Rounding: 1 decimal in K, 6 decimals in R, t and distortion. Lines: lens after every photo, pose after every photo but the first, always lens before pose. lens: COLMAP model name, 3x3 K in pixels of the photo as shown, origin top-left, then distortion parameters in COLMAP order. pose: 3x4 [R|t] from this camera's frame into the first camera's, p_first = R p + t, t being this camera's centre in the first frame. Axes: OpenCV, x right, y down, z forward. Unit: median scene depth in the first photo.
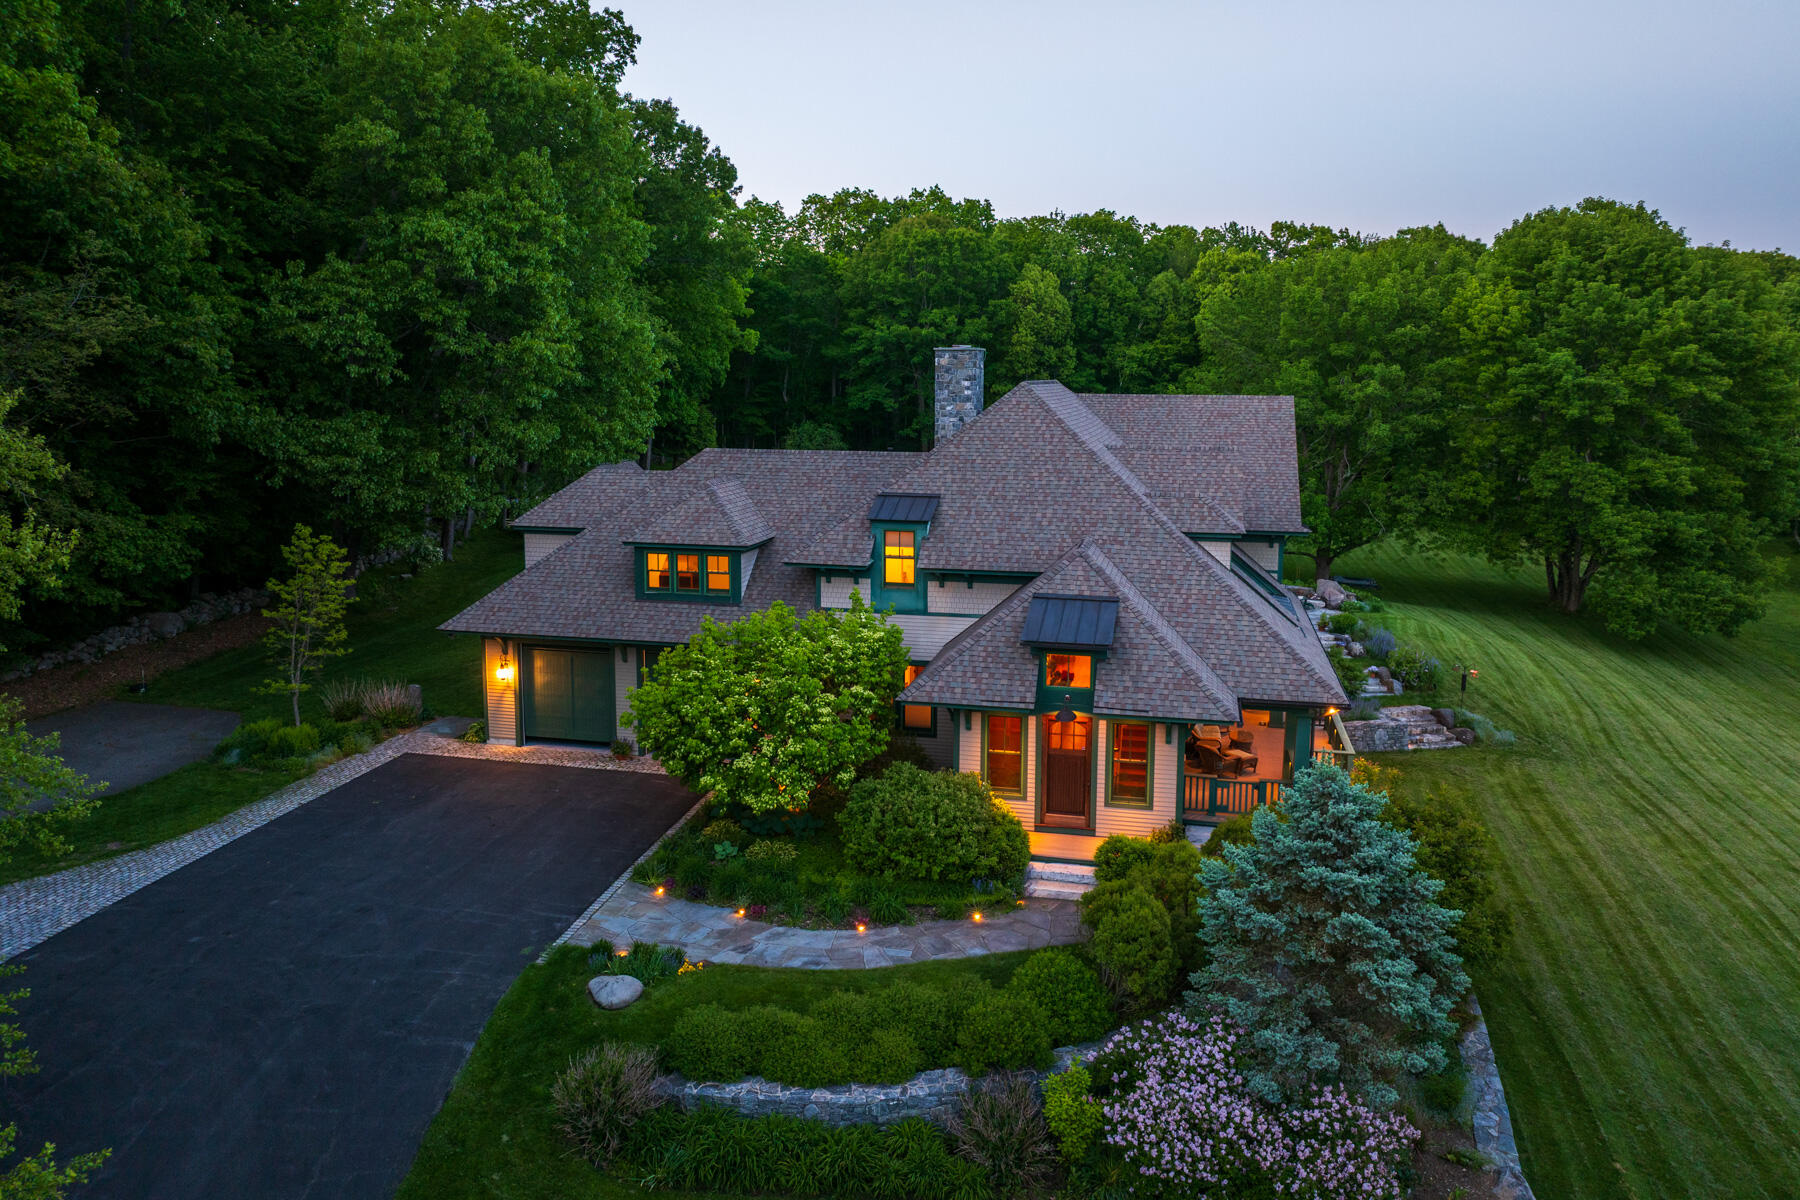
lens RADIAL K [[1272.2, 0, 913.4], [0, 1272.2, 533.1], [0, 0, 1]] dist [-0.049526, 0.014504]
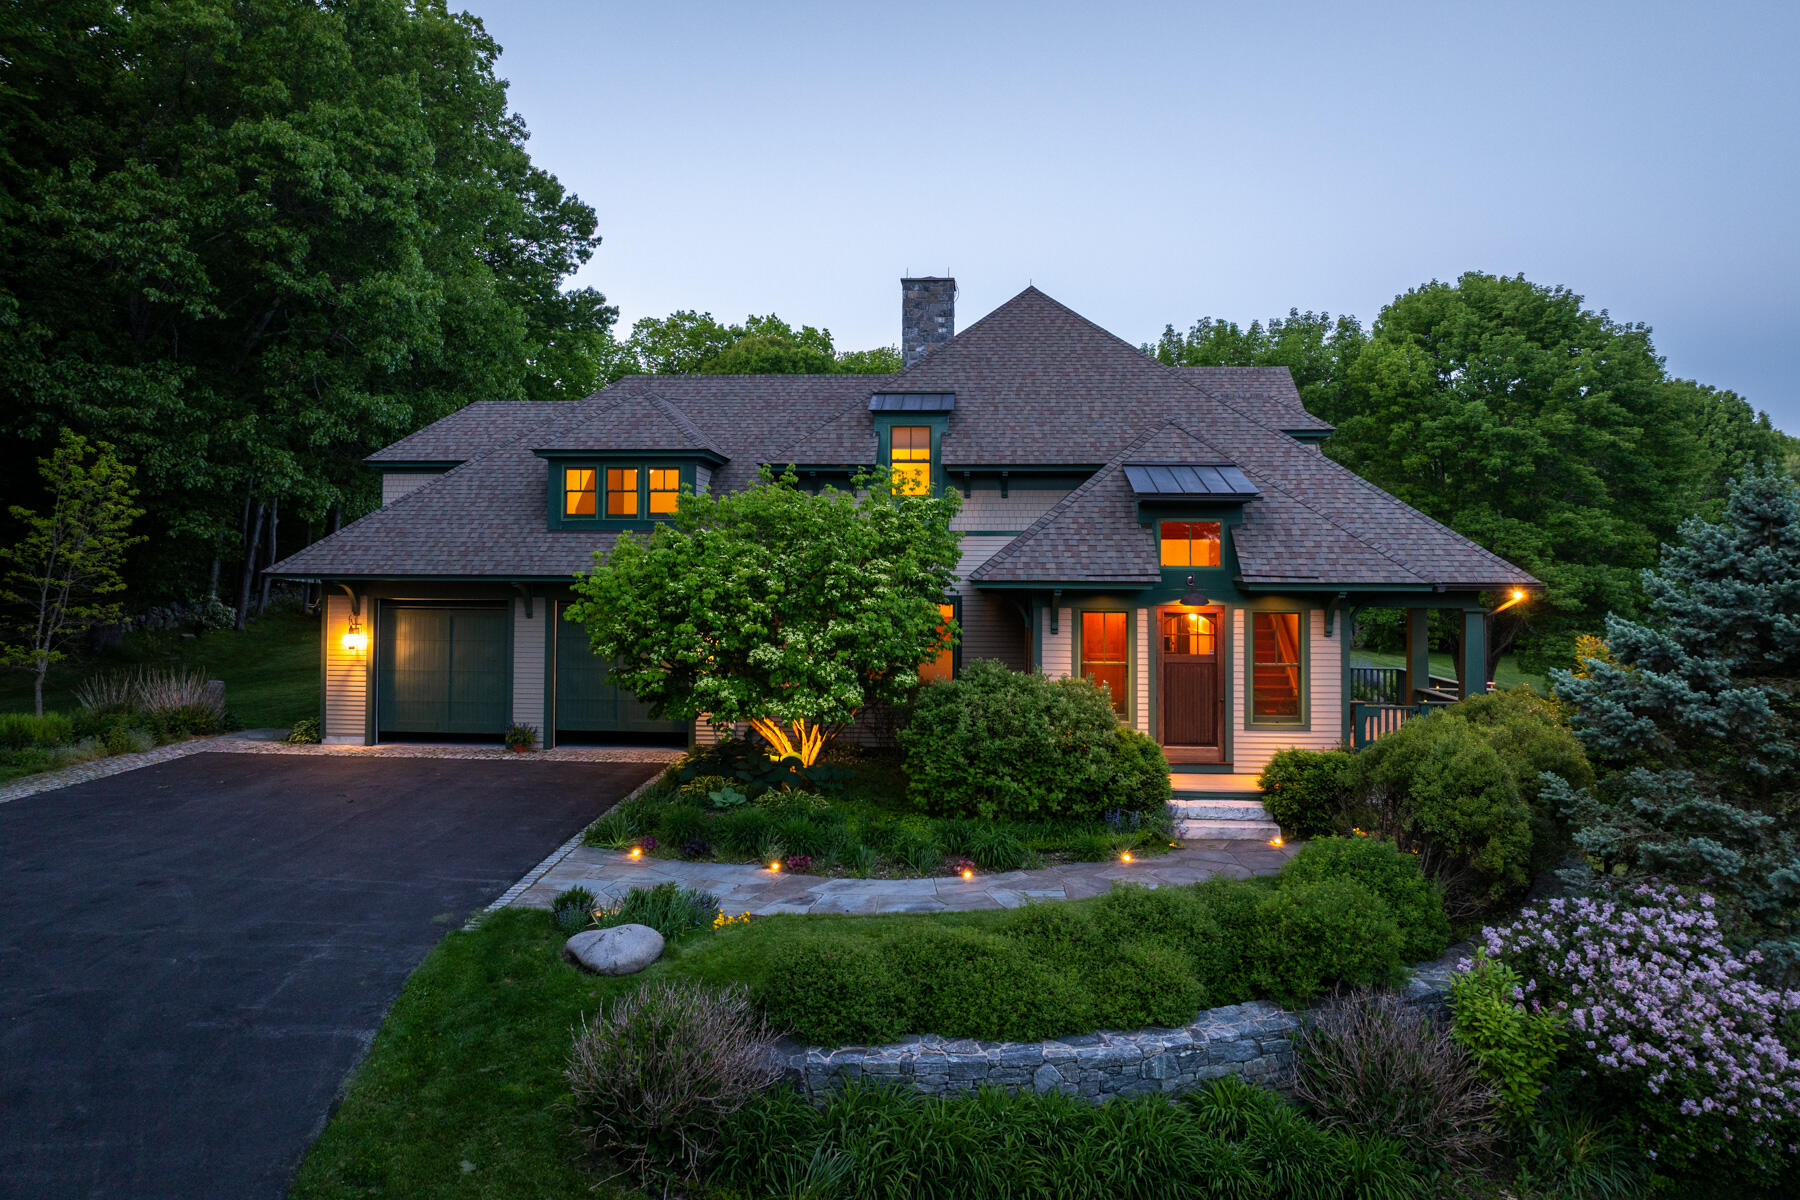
lens RADIAL K [[1272.2, 0, 910.7], [0, 1272.2, 522.0], [0, 0, 1]] dist [-0.049526, 0.014504]
pose [[0.987669, 0.005383, 0.156466, -0.099071], [0.019626, 0.987268, -0.157852, 0.133809], [-0.155323, 0.158976, 0.974988, 0.191534]]
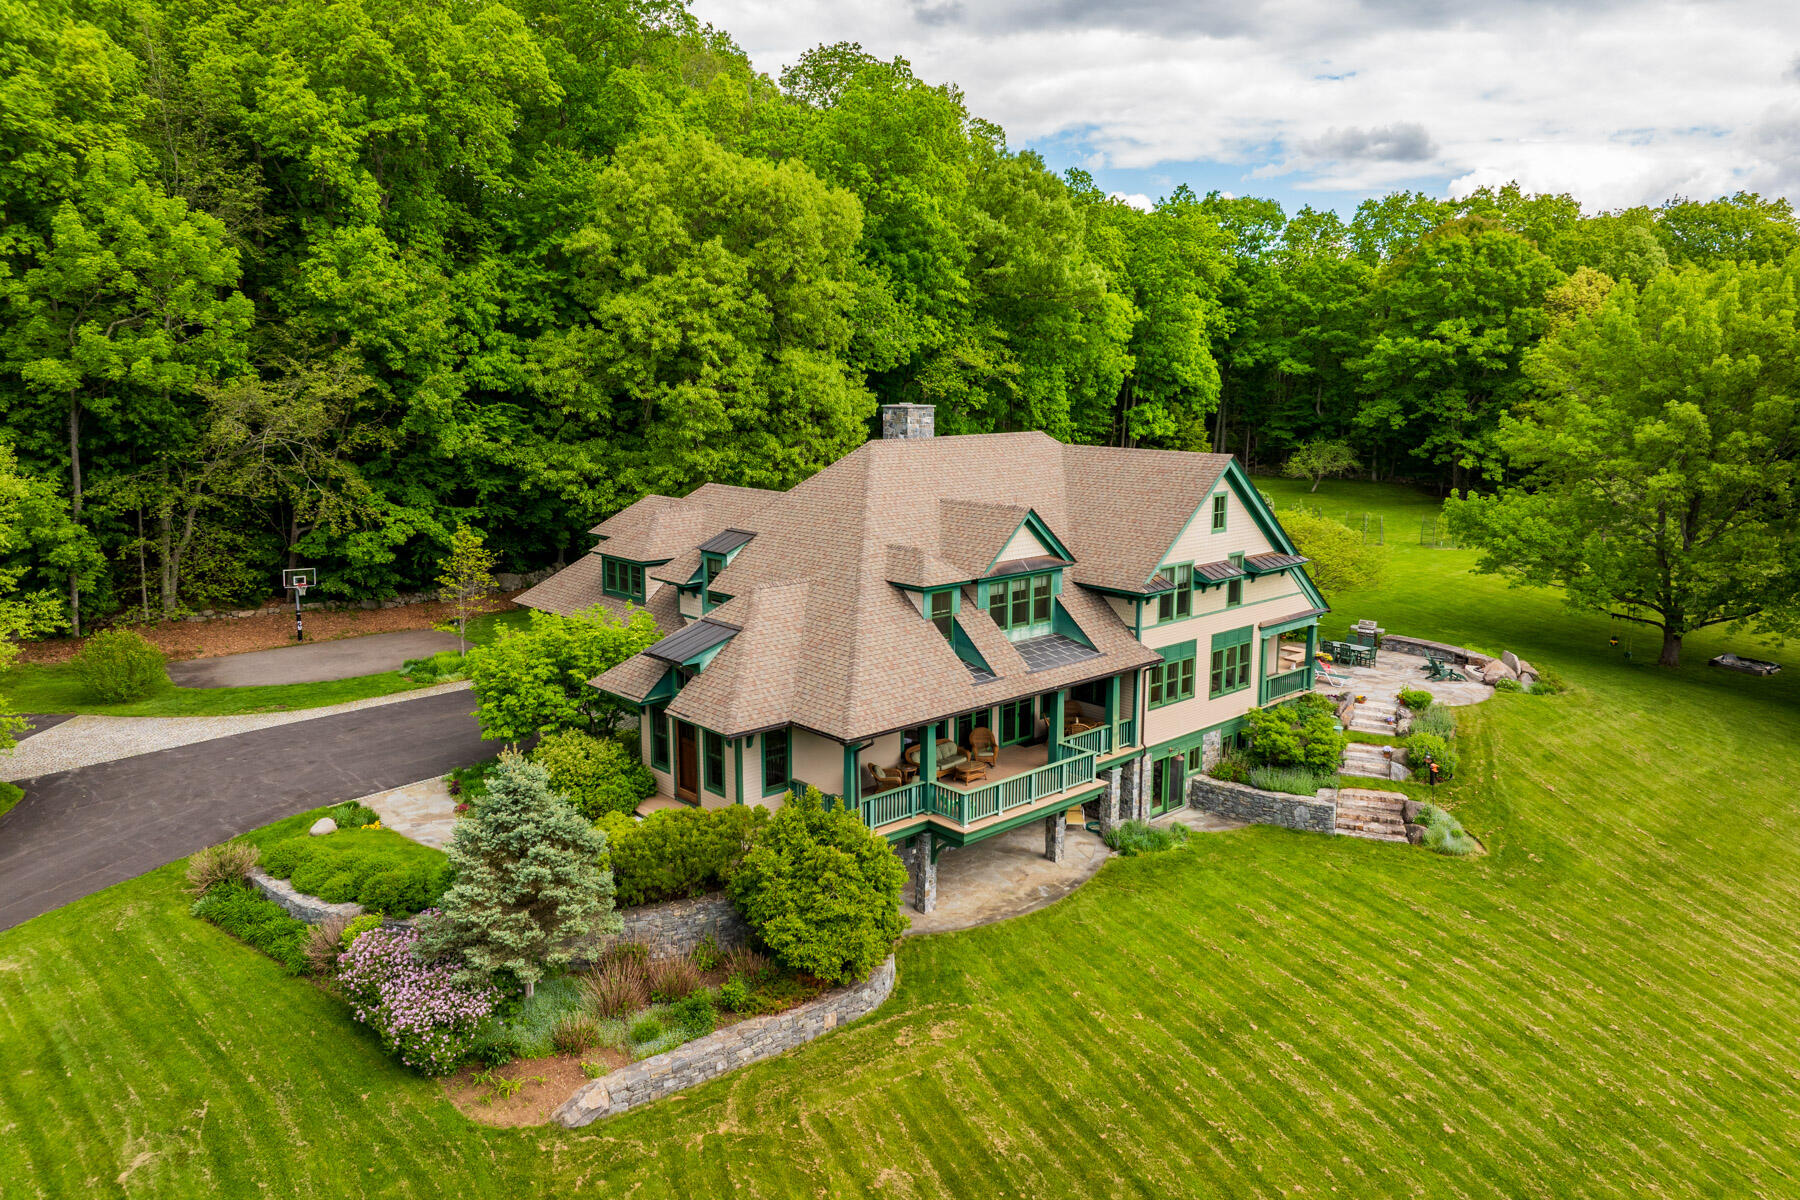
lens RADIAL K [[1272.2, 0, 910.1], [0, 1272.2, 576.4], [0, 0, 1]] dist [-0.049526, 0.014504]
pose [[0.823206, 0.089973, -0.560569, 0.648483], [-0.067486, 0.995870, 0.060737, -0.055563], [0.563718, -0.012169, 0.825878, 0.044967]]
